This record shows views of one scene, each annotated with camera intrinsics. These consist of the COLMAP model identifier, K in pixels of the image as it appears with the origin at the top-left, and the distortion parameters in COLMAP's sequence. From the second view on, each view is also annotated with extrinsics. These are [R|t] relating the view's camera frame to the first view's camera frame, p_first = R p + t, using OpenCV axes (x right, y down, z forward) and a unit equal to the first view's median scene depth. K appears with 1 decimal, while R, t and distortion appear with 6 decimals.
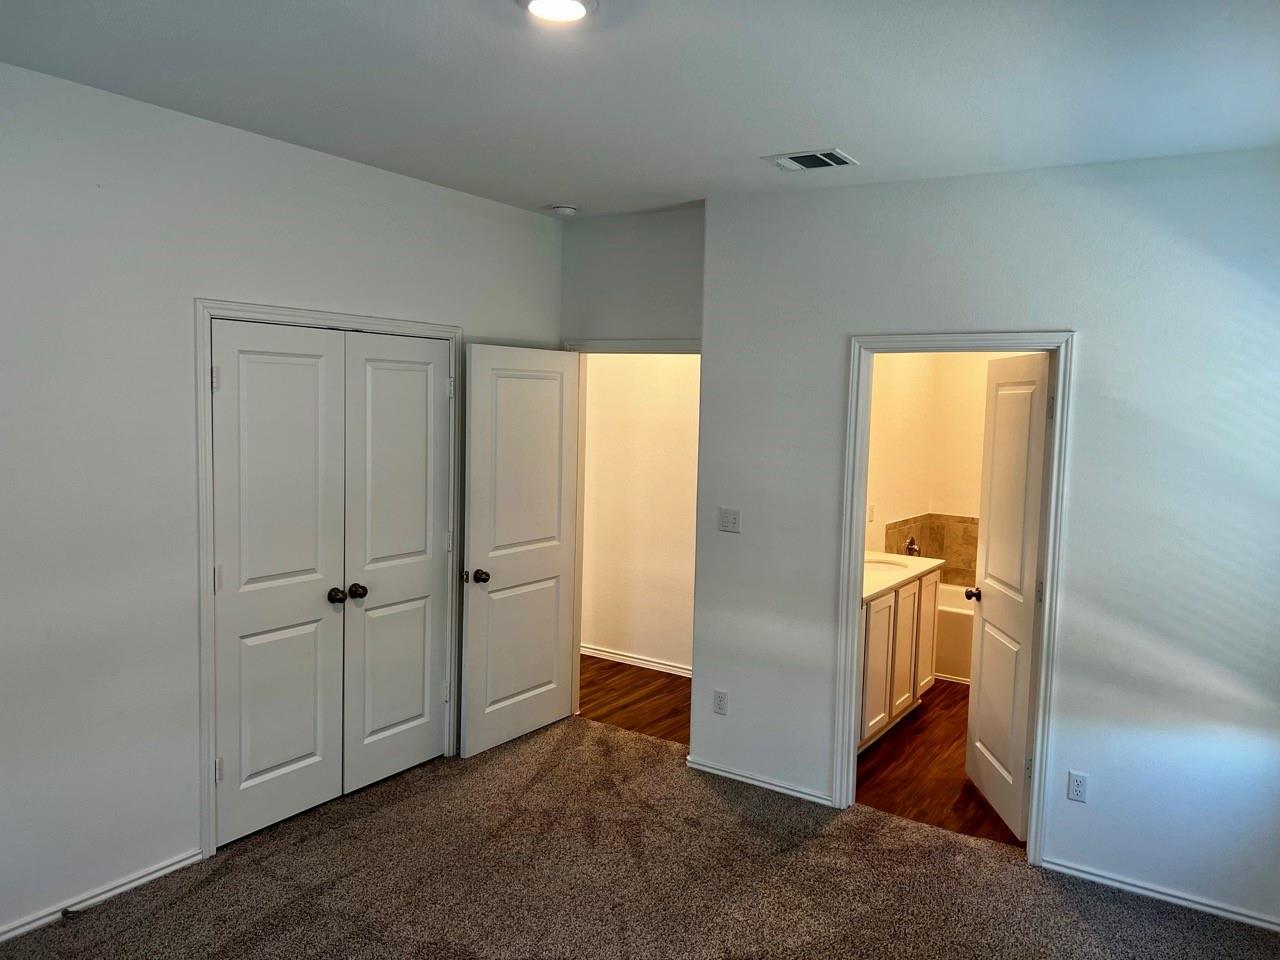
lens RADIAL K [[972.2, 0, 647.5], [0, 972.2, 485.7], [0, 0, 1]] dist [0.084843, -0.097443]
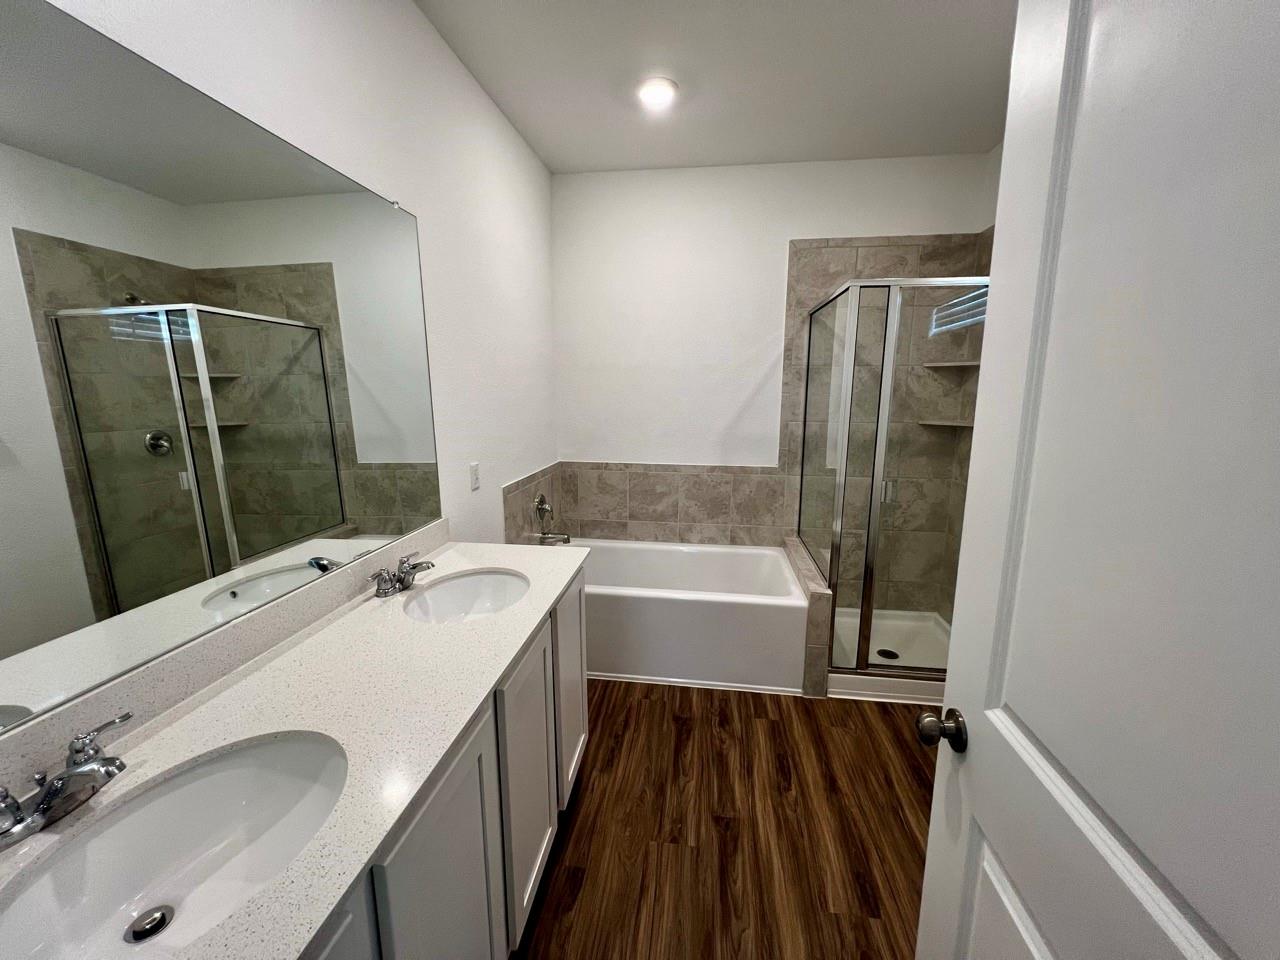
lens RADIAL K [[507.1, 0, 640.0], [0, 507.1, 480.0], [0, 0, 1]] dist [-0.002715, -0.000180]
pose [[0.900237, -0.103755, 0.422858, 0.162958], [0.064965, 0.992329, 0.105178, 0.001859], [-0.430527, -0.067214, 0.900072, 0.572381]]
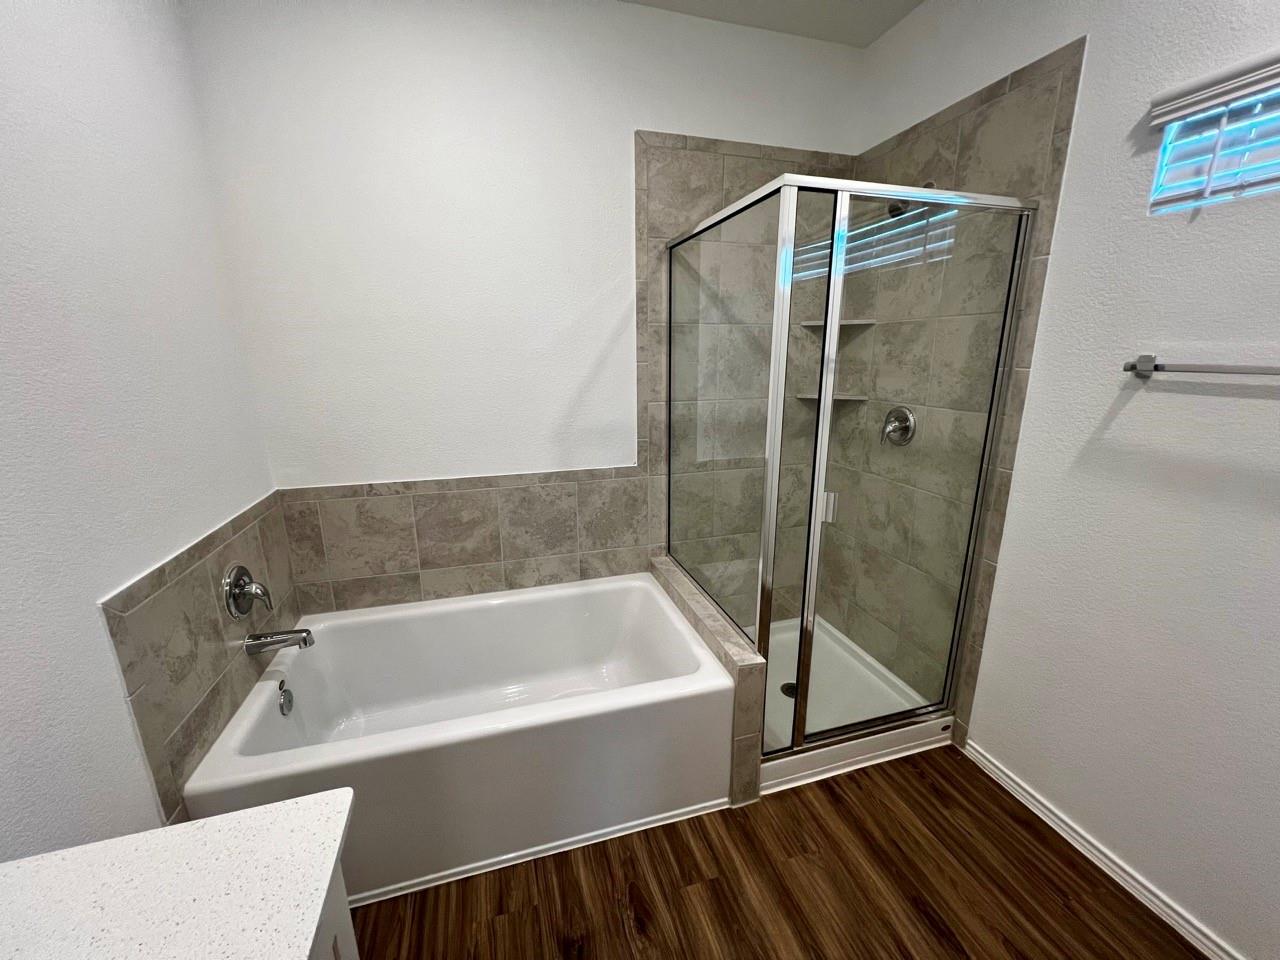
lens RADIAL K [[507.1, 0, 640.0], [0, 507.1, 480.0], [0, 0, 1]] dist [-0.002715, -0.000180]
pose [[0.638002, -0.221886, 0.737374, 0.221980], [0.098257, 0.973216, 0.207838, -0.012095], [-0.763740, -0.060149, 0.642715, 0.709059]]
